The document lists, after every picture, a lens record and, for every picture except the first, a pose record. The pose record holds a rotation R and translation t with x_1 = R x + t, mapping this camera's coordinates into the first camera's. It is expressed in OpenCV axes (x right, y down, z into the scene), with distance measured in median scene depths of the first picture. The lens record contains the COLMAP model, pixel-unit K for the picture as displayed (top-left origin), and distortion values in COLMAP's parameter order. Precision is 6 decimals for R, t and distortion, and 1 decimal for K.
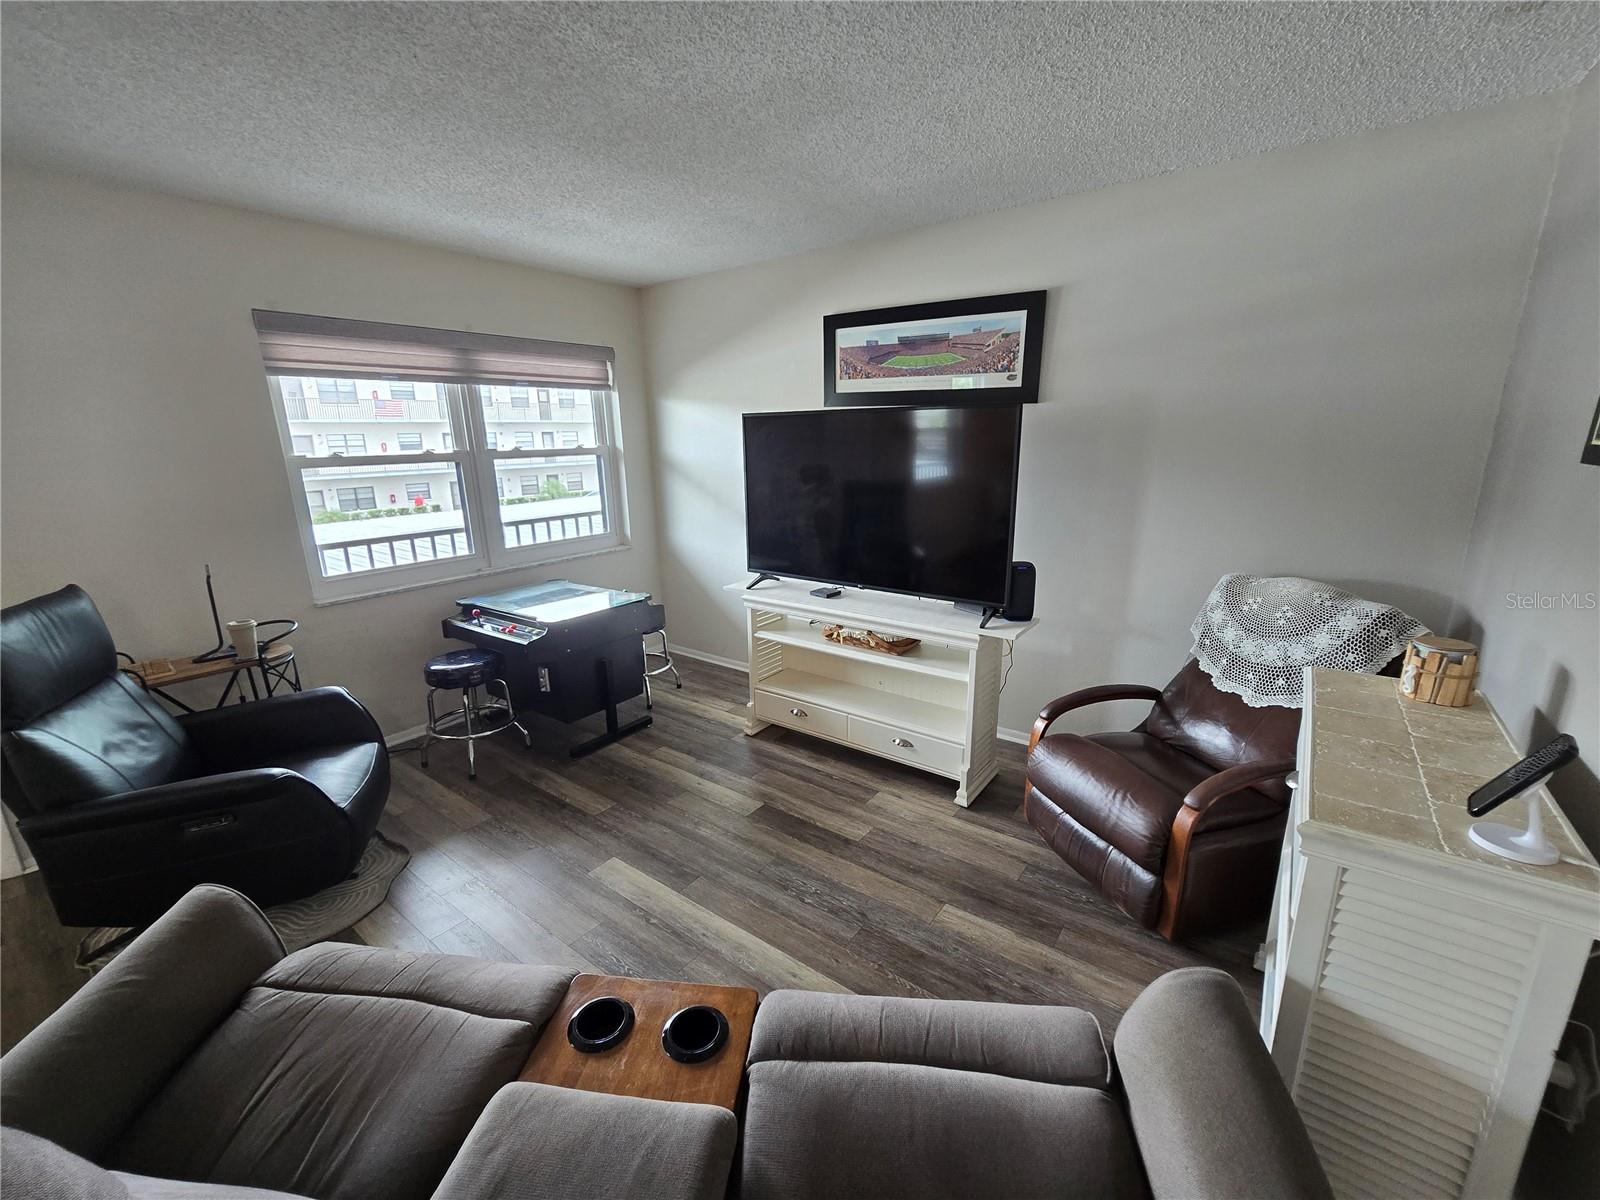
lens RADIAL K [[659.3, 0, 797.5], [0, 659.3, 605.4], [0, 0, 1]] dist [-0.008794, 0.003291]
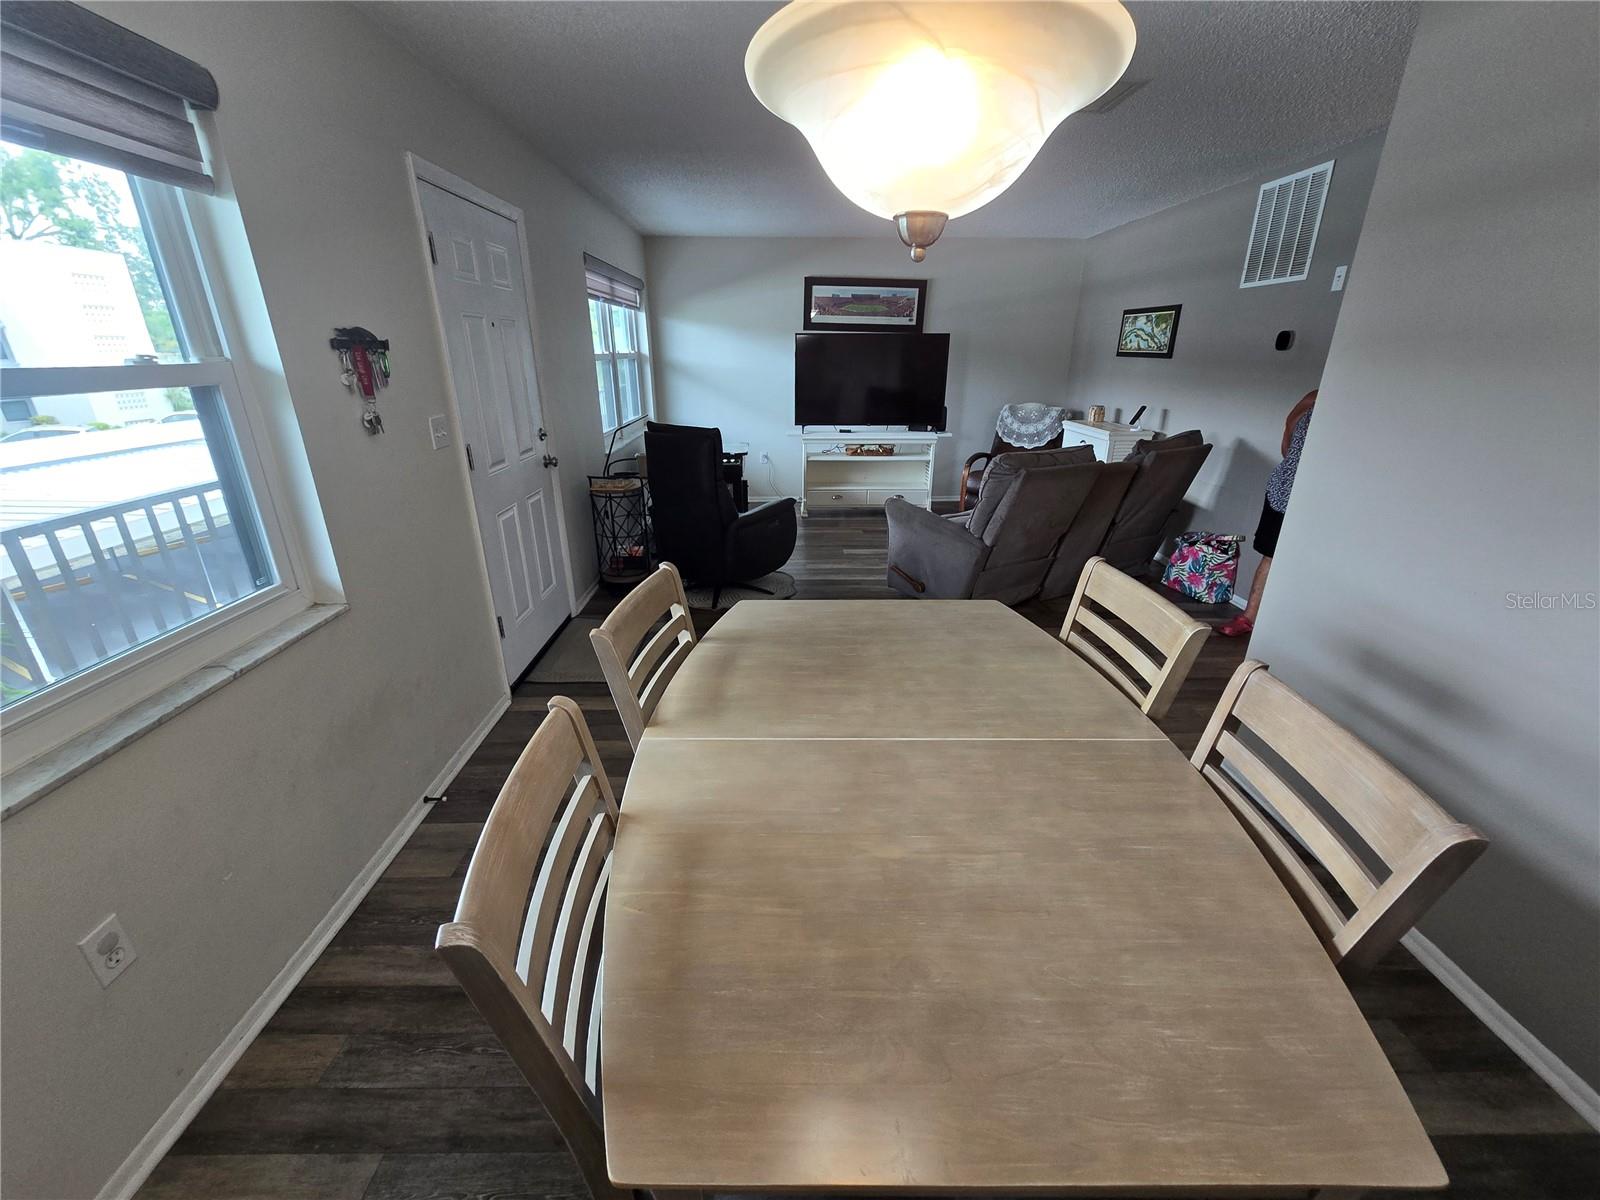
lens RADIAL K [[659.3, 0, 797.3], [0, 659.3, 603.9], [0, 0, 1]] dist [-0.008794, 0.003291]
pose [[0.789198, -0.203971, 0.579278, -1.372090], [0.141280, 0.978235, 0.151973, 0.173087], [-0.597668, -0.038097, 0.800838, -0.510234]]
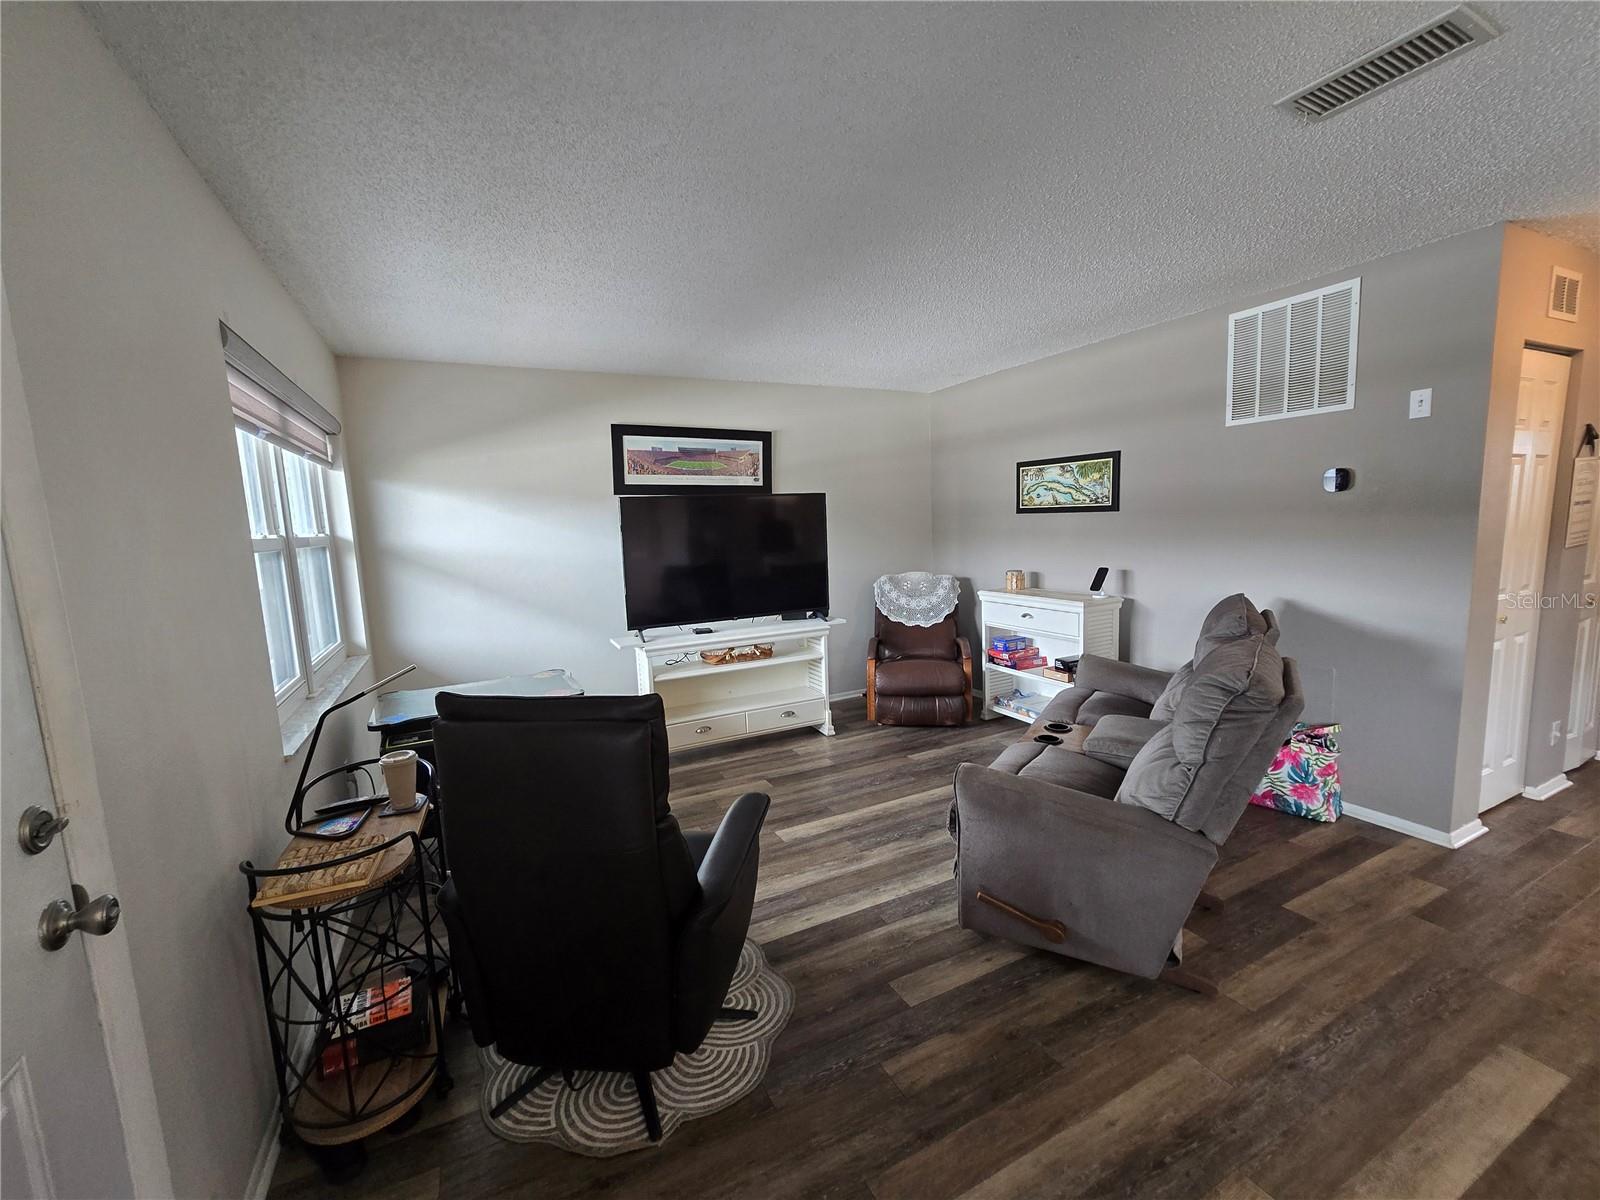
lens RADIAL K [[659.3, 0, 801.2], [0, 659.3, 601.8], [0, 0, 1]] dist [-0.008794, 0.003291]
pose [[0.445539, -0.109671, 0.888520, -1.094703], [0.255304, 0.966822, -0.008683, -0.014829], [-0.858088, 0.230711, 0.458756, 0.232163]]
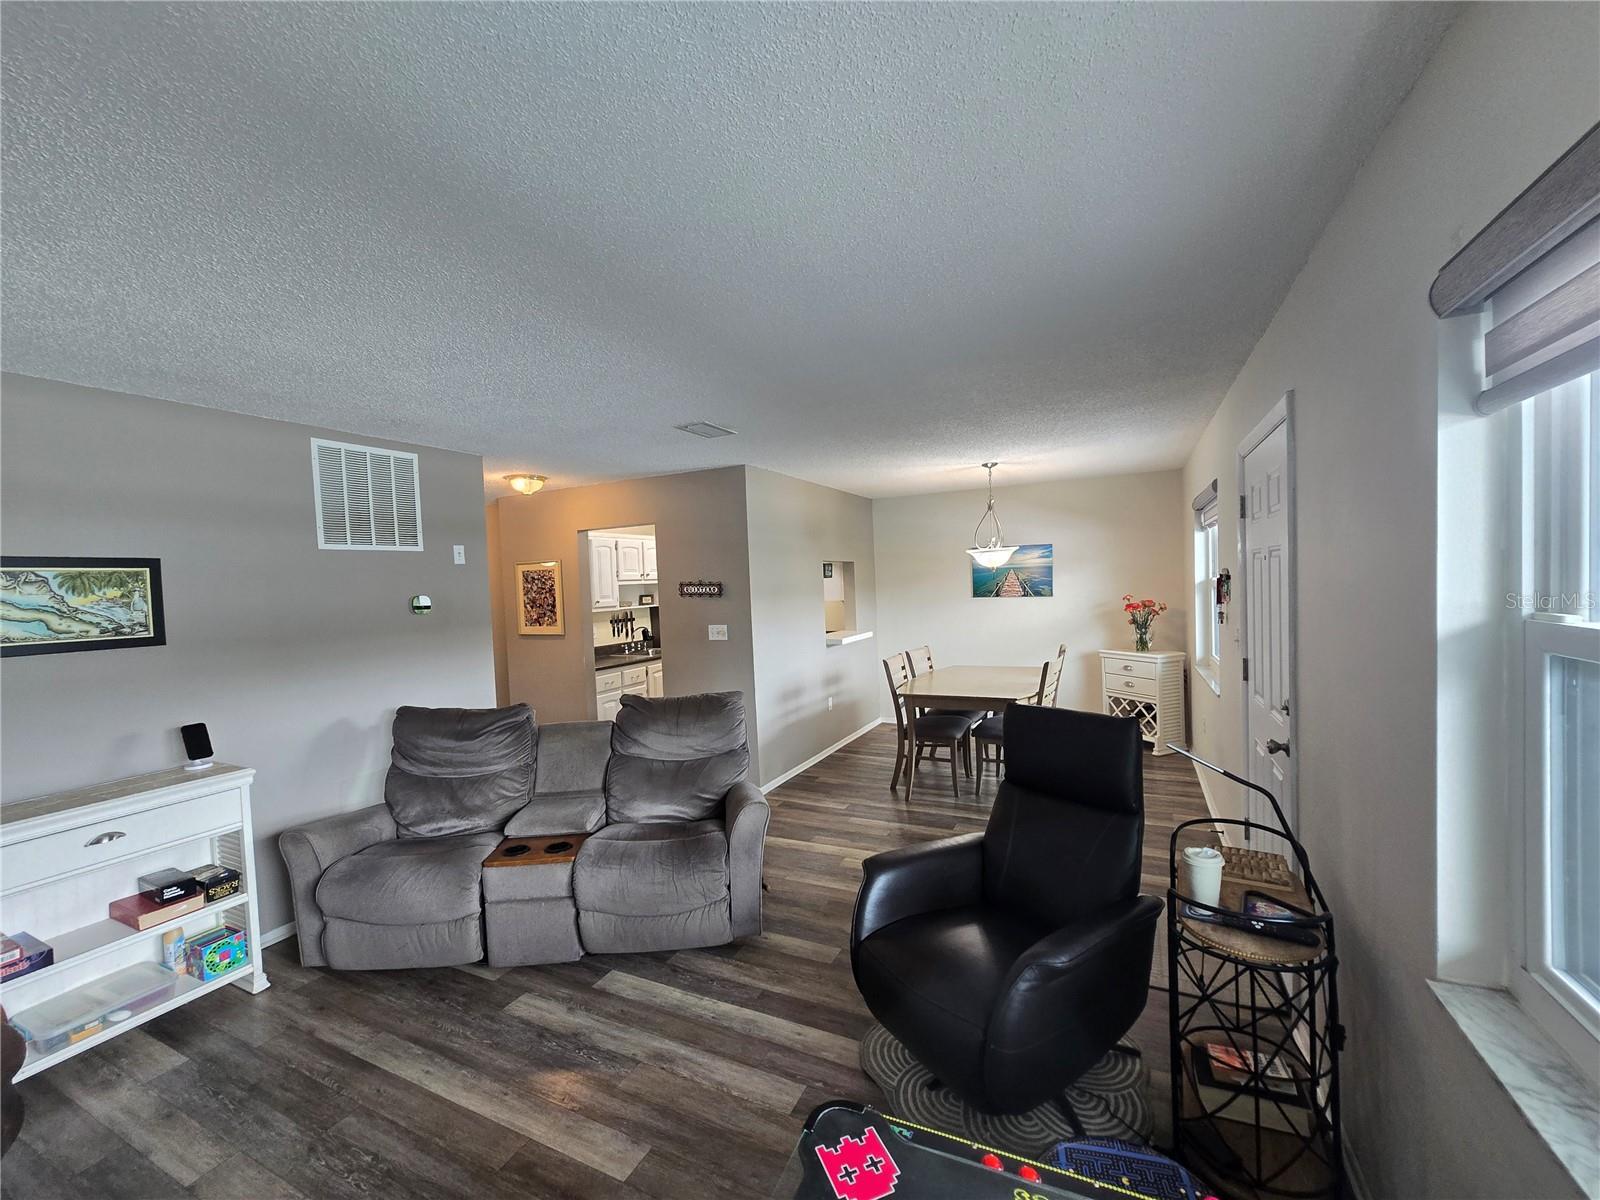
lens RADIAL K [[659.3, 0, 798.4], [0, 659.3, 603.8], [0, 0, 1]] dist [-0.008794, 0.003291]
pose [[-0.981177, 0.067195, -0.181041, -0.312706], [0.012977, 0.958332, 0.285363, -0.344420], [0.192672, 0.277643, -0.941165, 1.266378]]
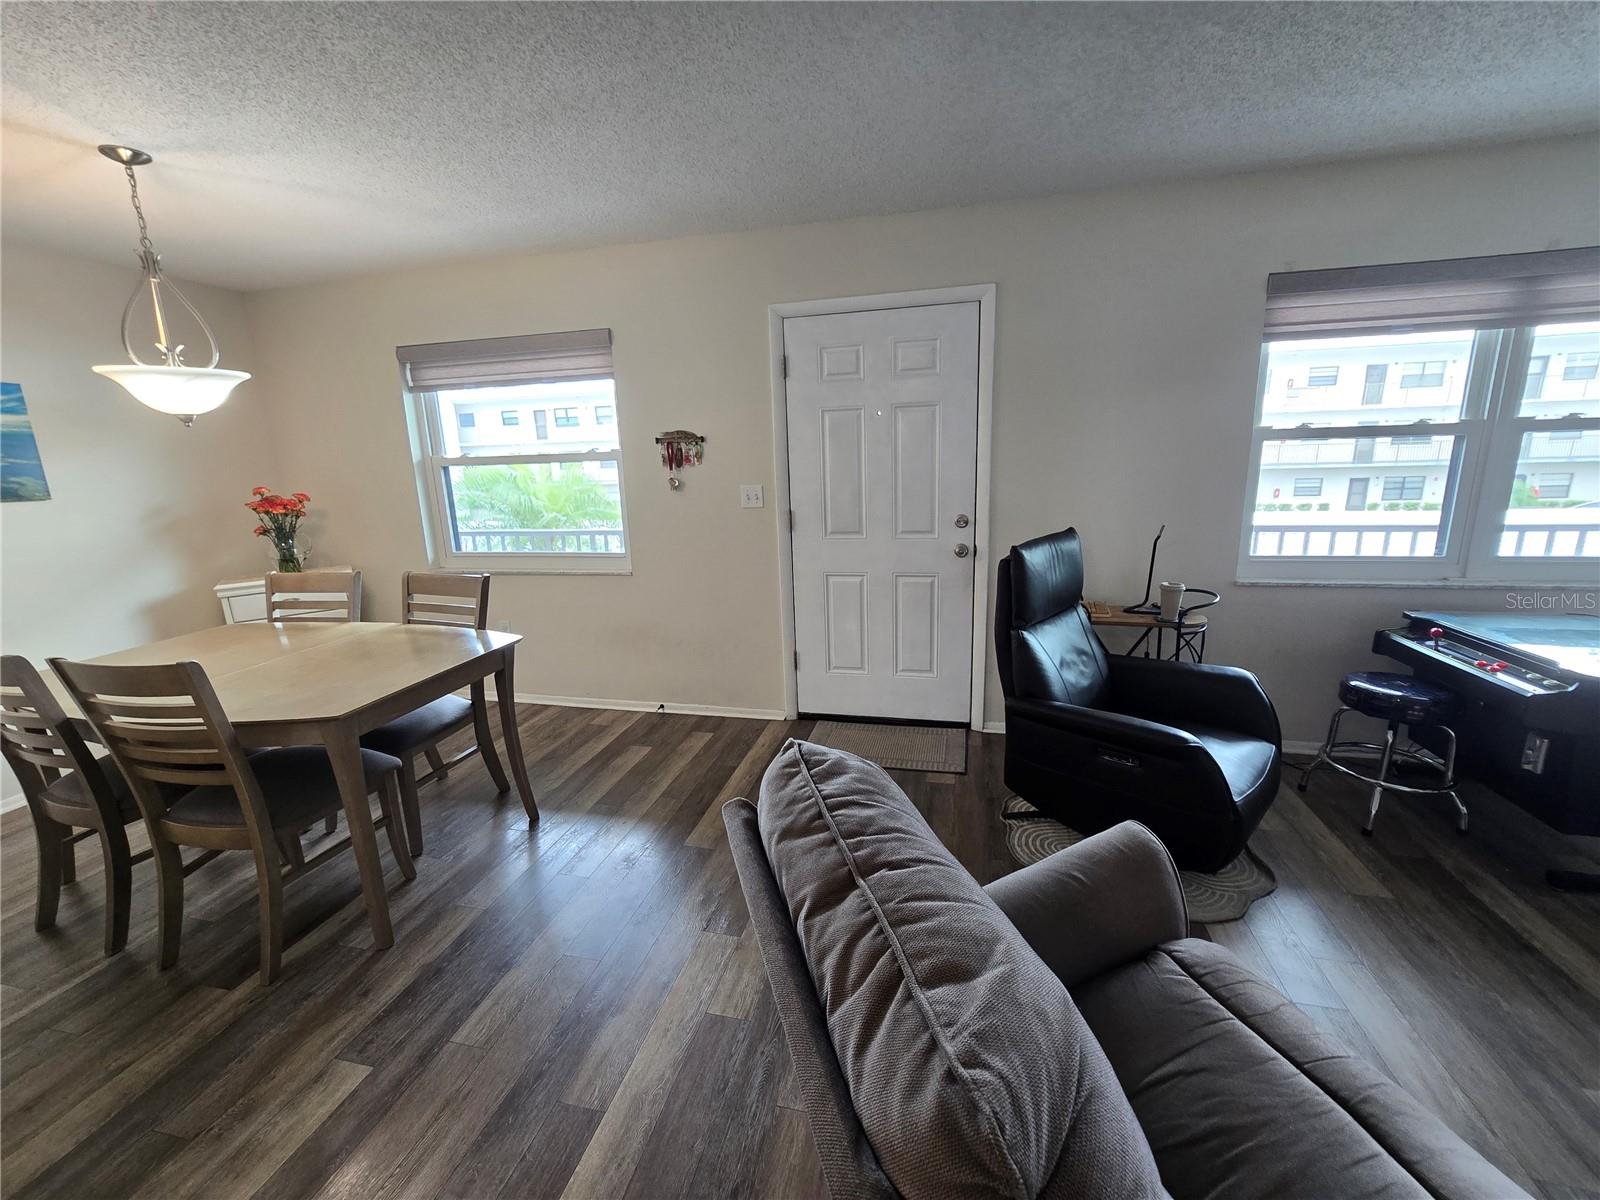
lens RADIAL K [[659.3, 0, 798.3], [0, 659.3, 600.9], [0, 0, 1]] dist [-0.008794, 0.003291]
pose [[0.395703, 0.211602, -0.893669, -0.124193], [-0.208344, 0.968406, 0.137047, 0.028152], [0.894434, 0.131960, 0.427287, 0.020575]]
